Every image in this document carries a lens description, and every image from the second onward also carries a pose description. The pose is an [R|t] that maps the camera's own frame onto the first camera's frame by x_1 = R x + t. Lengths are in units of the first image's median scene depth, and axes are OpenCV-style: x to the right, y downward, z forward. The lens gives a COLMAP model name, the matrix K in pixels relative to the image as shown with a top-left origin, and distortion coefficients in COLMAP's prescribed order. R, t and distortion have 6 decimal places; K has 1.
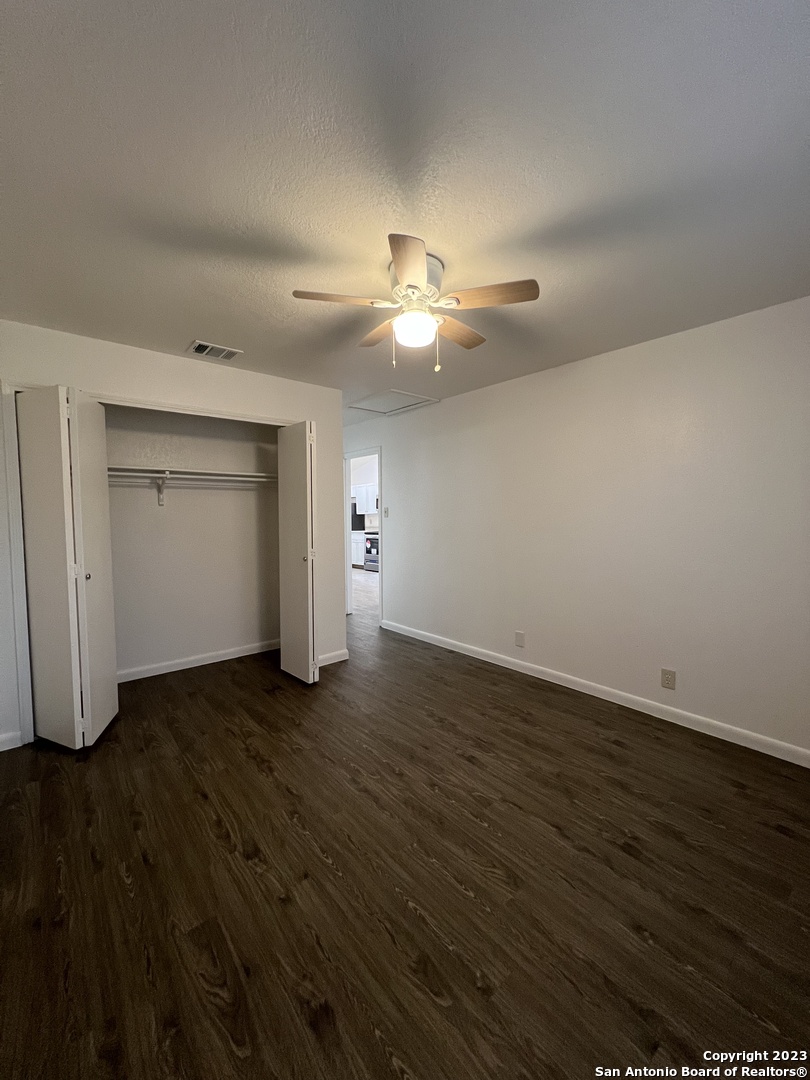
lens RADIAL K [[430.3, 0, 404.4], [0, 430.3, 539.5], [0, 0, 1]] dist [0.000050, -0.000174]
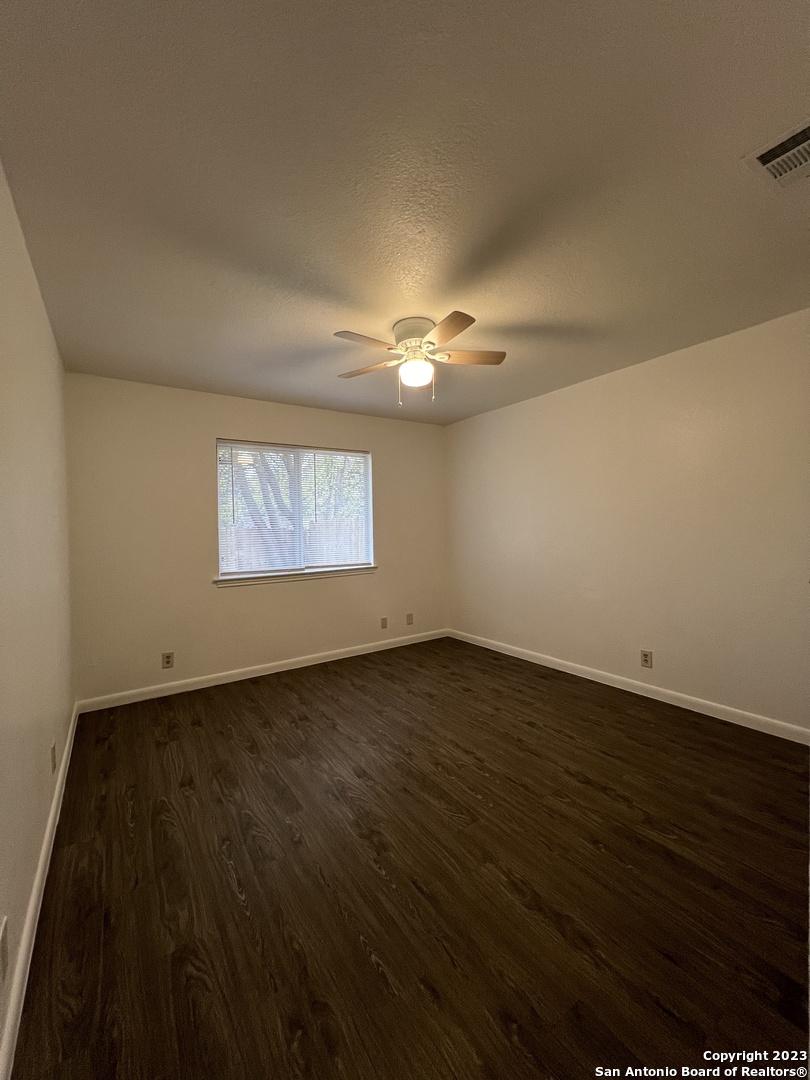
lens RADIAL K [[430.3, 0, 410.6], [0, 430.3, 537.4], [0, 0, 1]] dist [0.000050, -0.000174]
pose [[-0.994966, 0.025335, 0.096957, -0.061798], [0.033808, 0.995655, 0.086768, -0.098434], [-0.094337, 0.089609, -0.991499, 2.032035]]
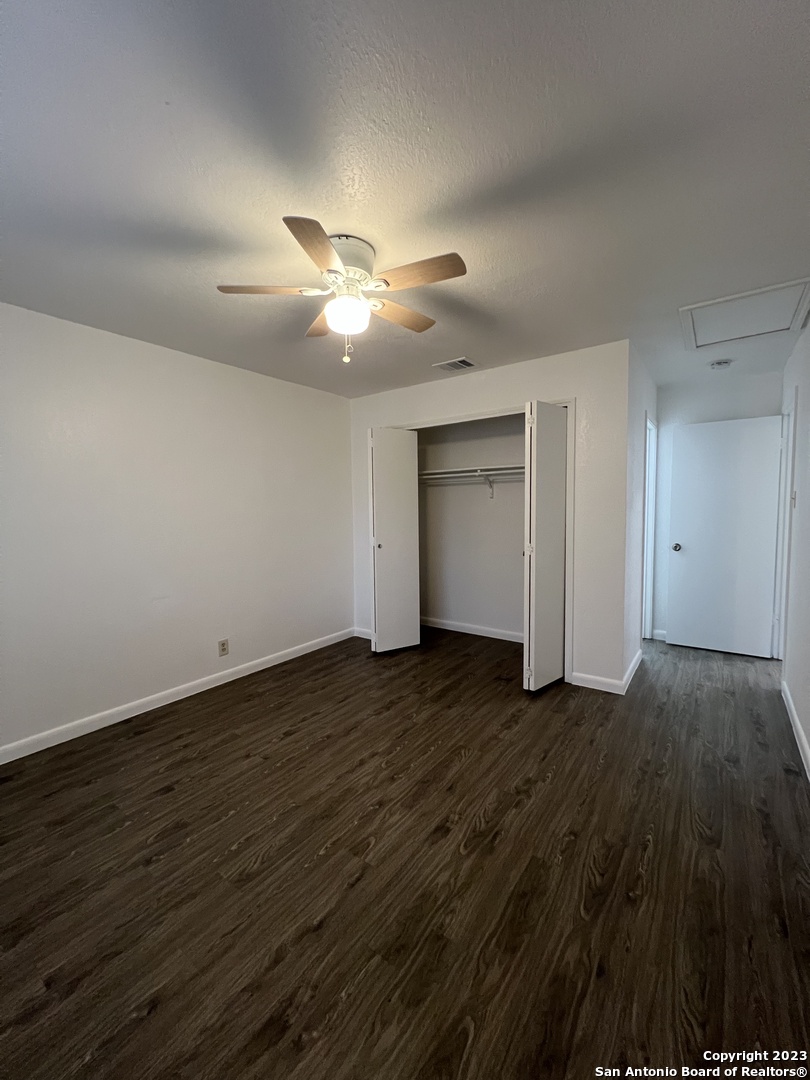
lens RADIAL K [[430.3, 0, 404.8], [0, 430.3, 536.7], [0, 0, 1]] dist [0.000050, -0.000174]
pose [[0.234643, 0.067744, -0.969718, 0.900574], [-0.049116, 0.997121, 0.057774, -0.046546], [0.970840, 0.034073, 0.237295, 0.796141]]
